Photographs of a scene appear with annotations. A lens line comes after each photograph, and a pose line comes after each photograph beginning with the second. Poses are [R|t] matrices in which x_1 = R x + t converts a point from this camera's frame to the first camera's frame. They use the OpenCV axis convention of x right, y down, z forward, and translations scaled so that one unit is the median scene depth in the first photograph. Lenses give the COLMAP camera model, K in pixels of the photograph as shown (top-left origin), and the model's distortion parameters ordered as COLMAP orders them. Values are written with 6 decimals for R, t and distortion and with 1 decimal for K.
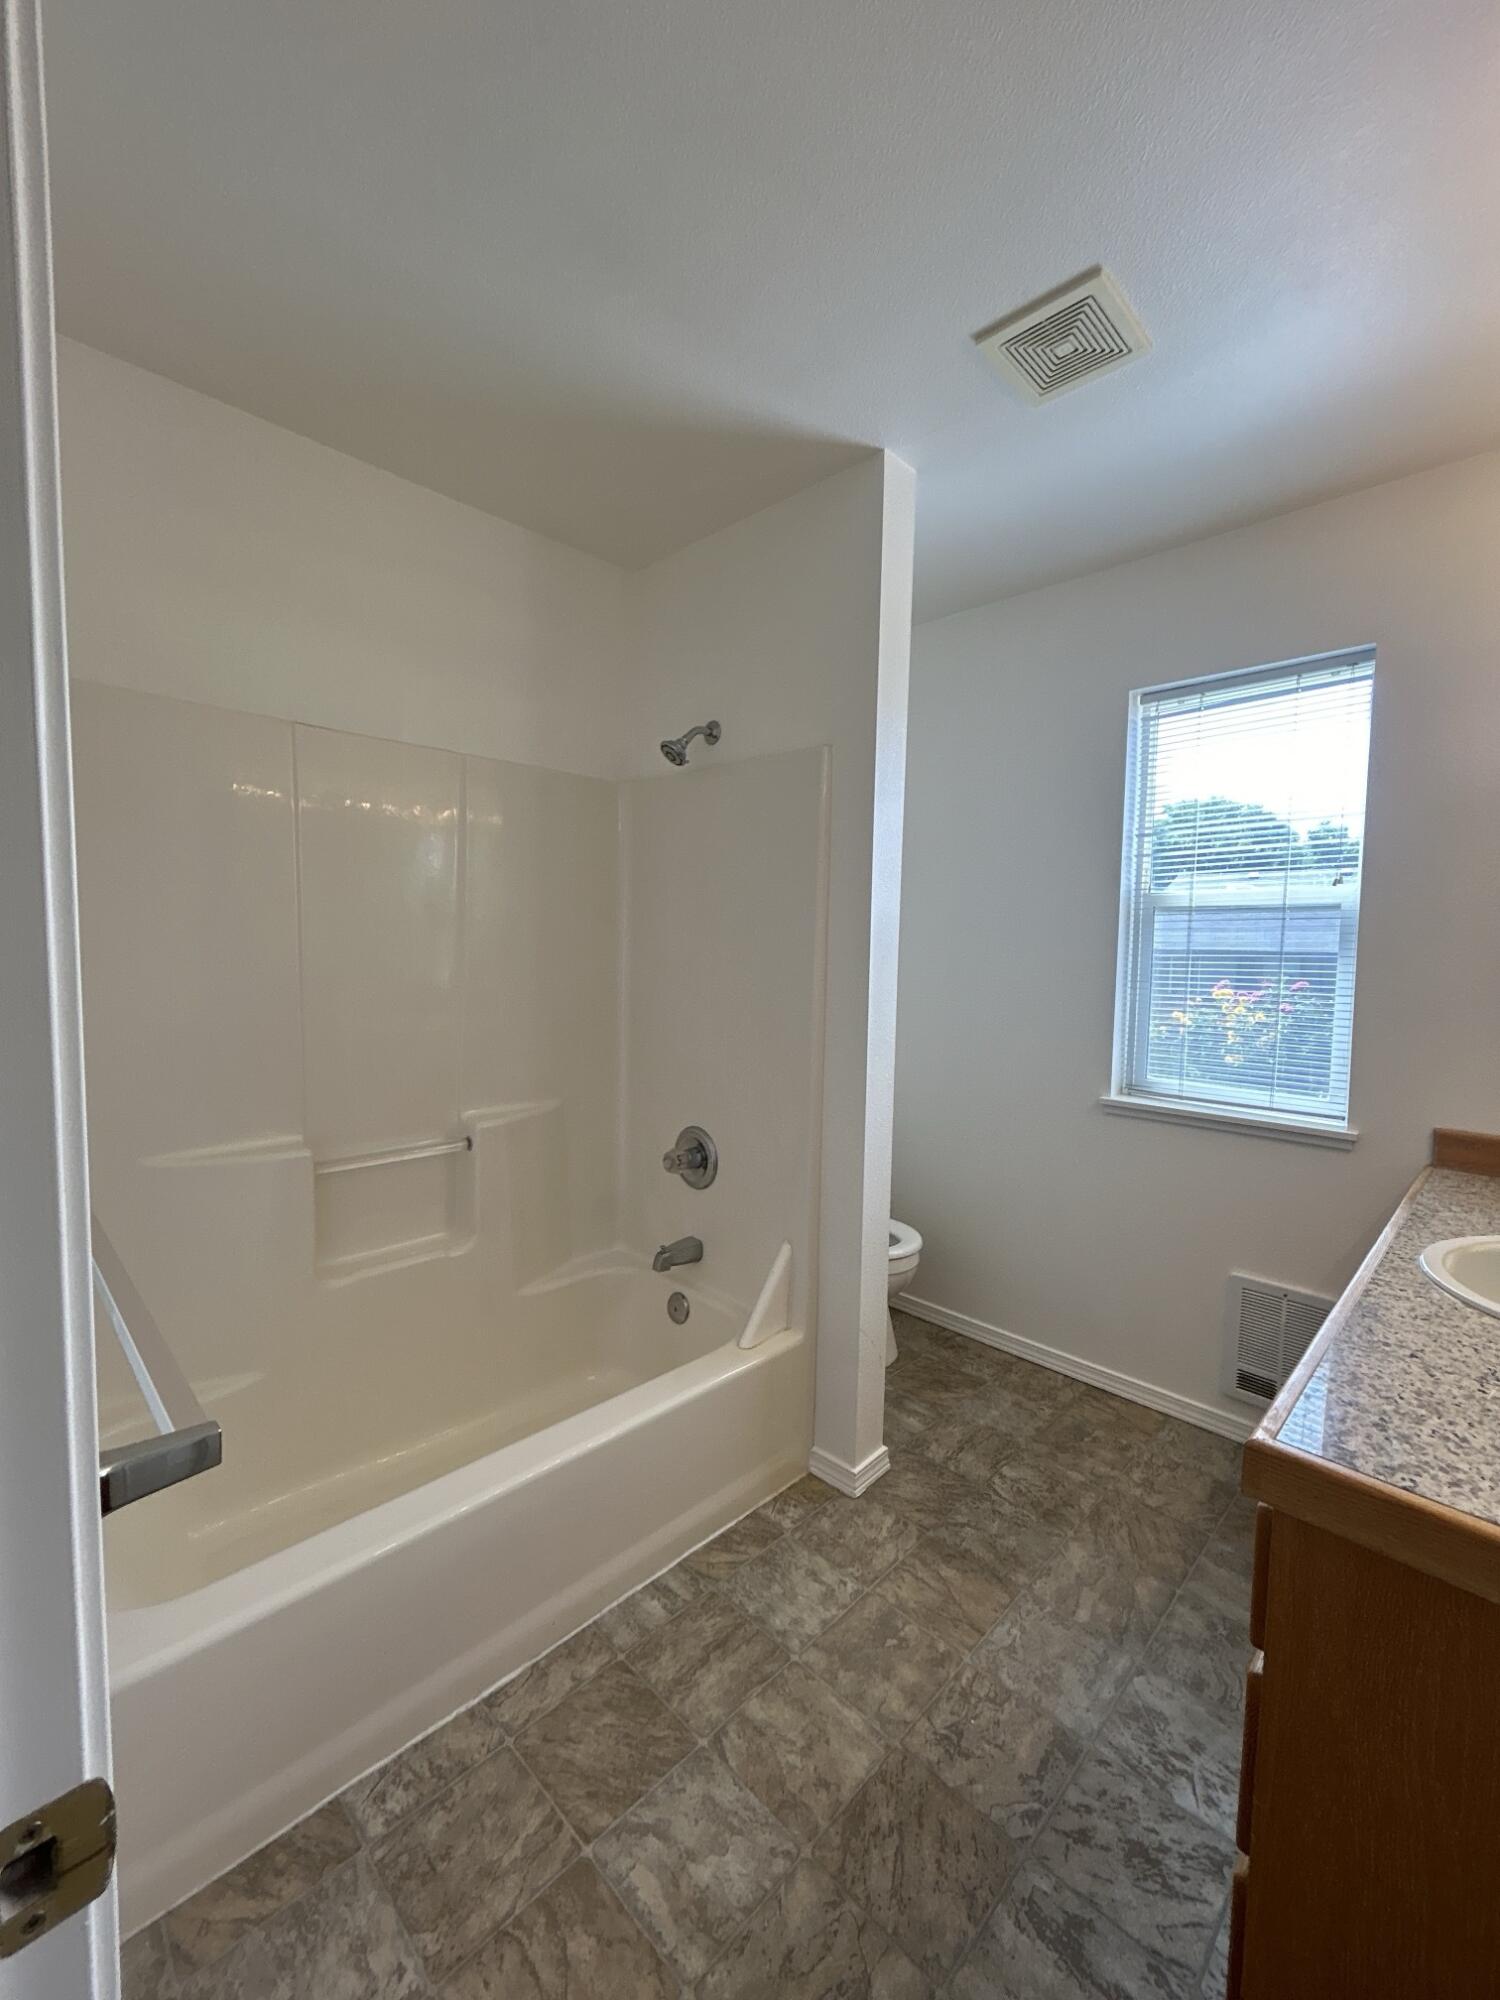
lens RADIAL K [[812.2, 0, 756.8], [0, 812.2, 995.9], [0, 0, 1]] dist [0.000769, 0.000758]
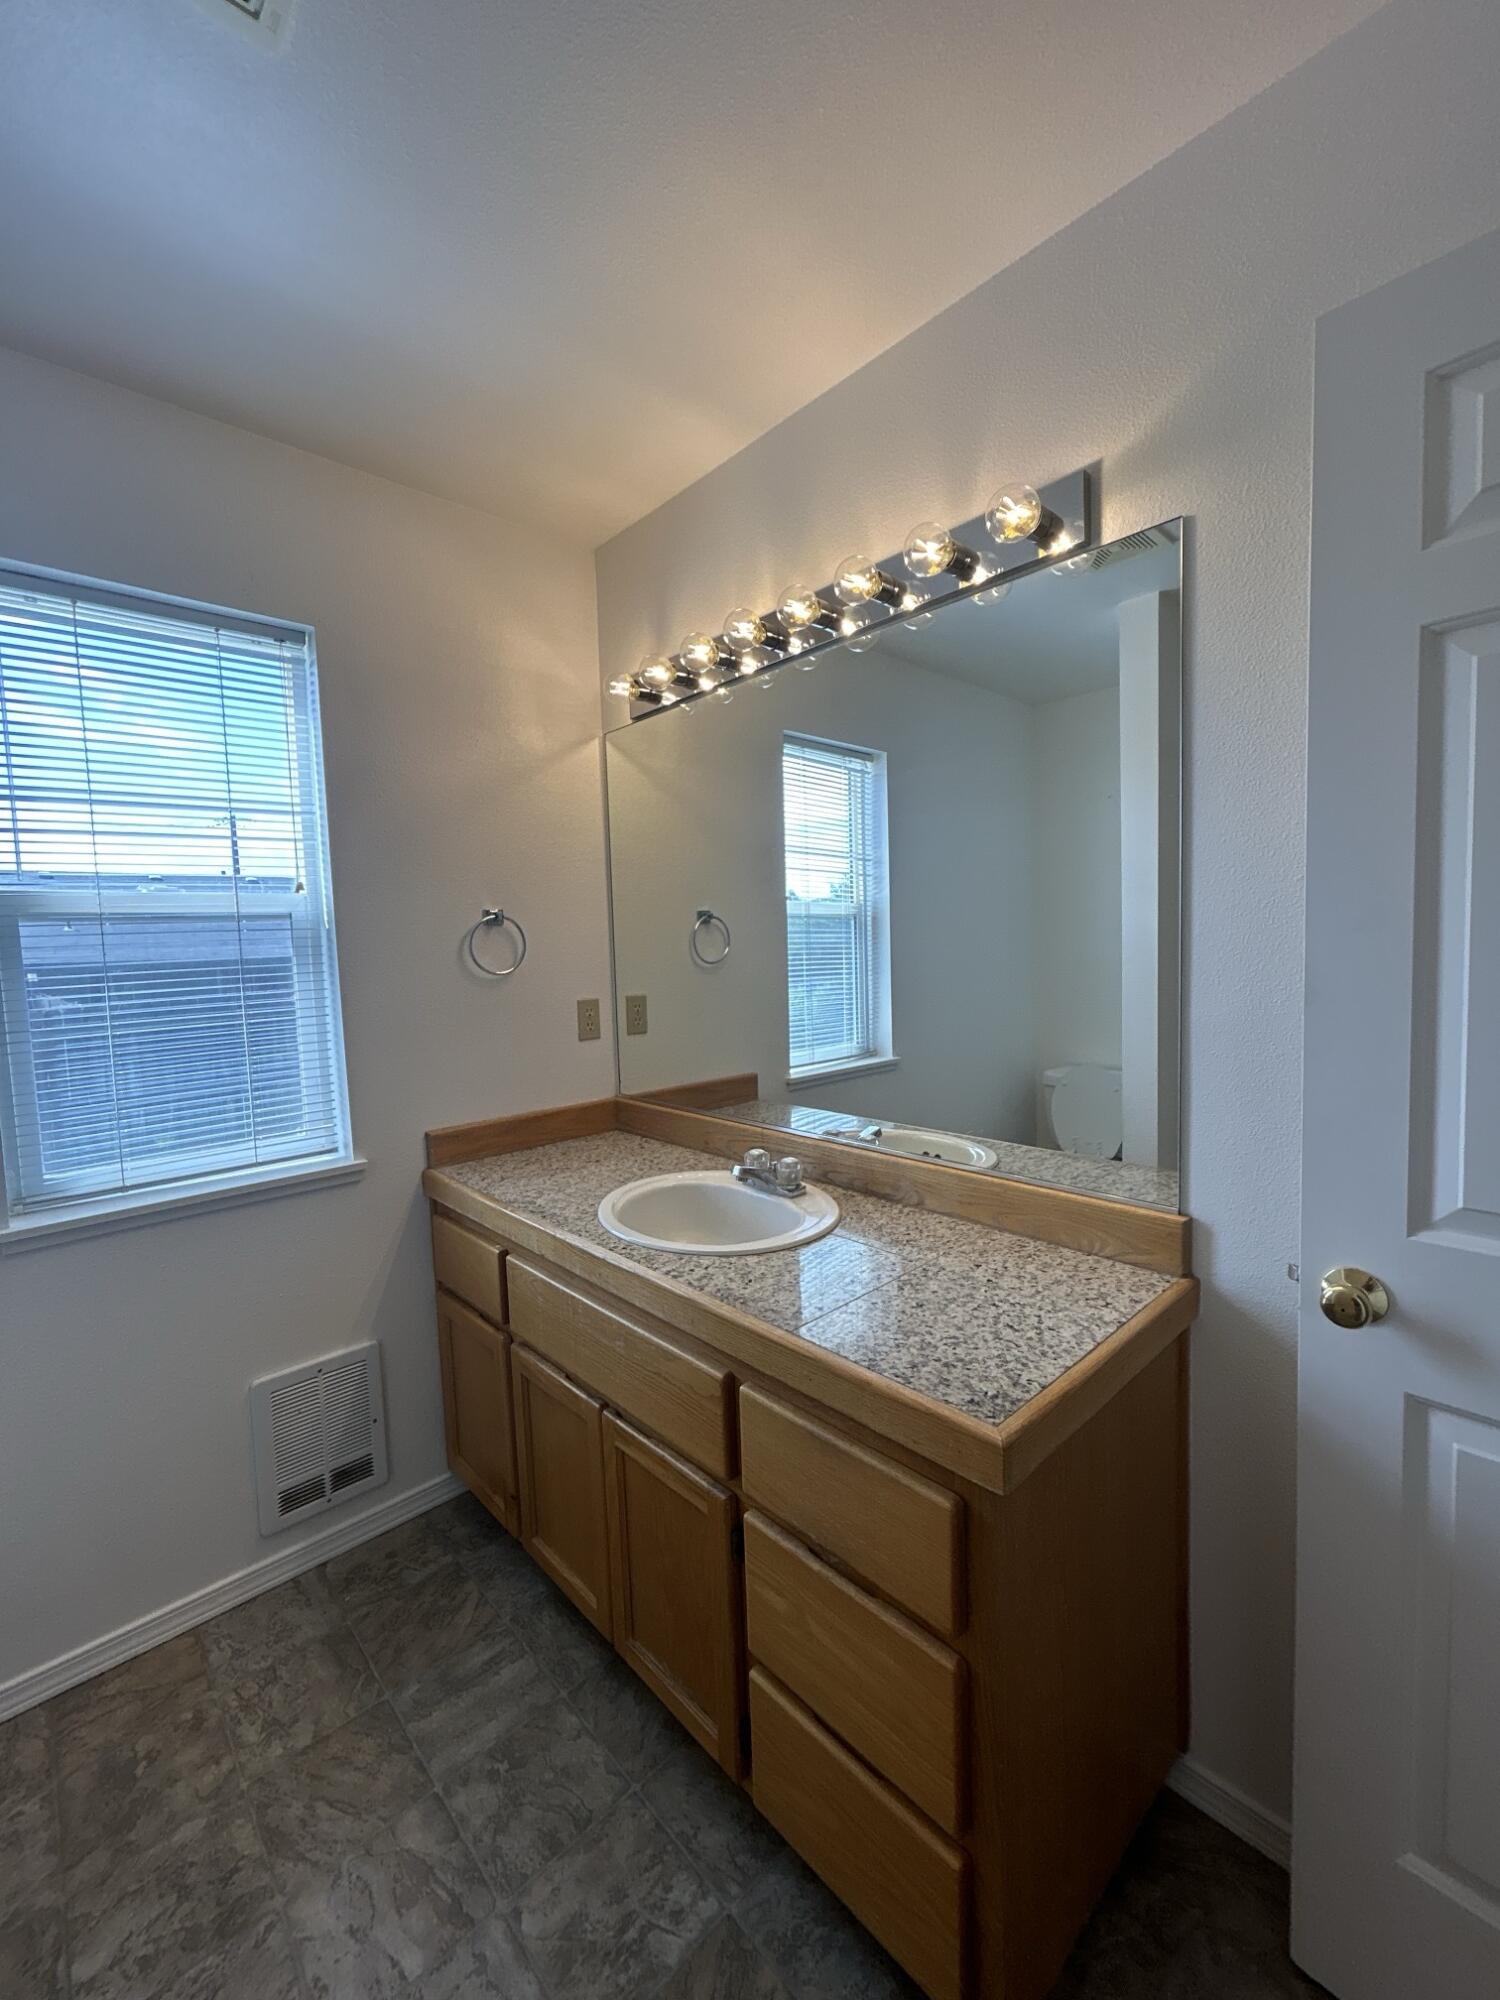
lens RADIAL K [[813.0, 0, 759.0], [0, 813.0, 994.4], [0, 0, 1]] dist [-0.002347, -0.000071]
pose [[0.043948, -0.085878, 0.995336, -0.150453], [0.098157, 0.991849, 0.081244, -0.050089], [-0.994200, 0.094129, 0.052019, 0.484222]]
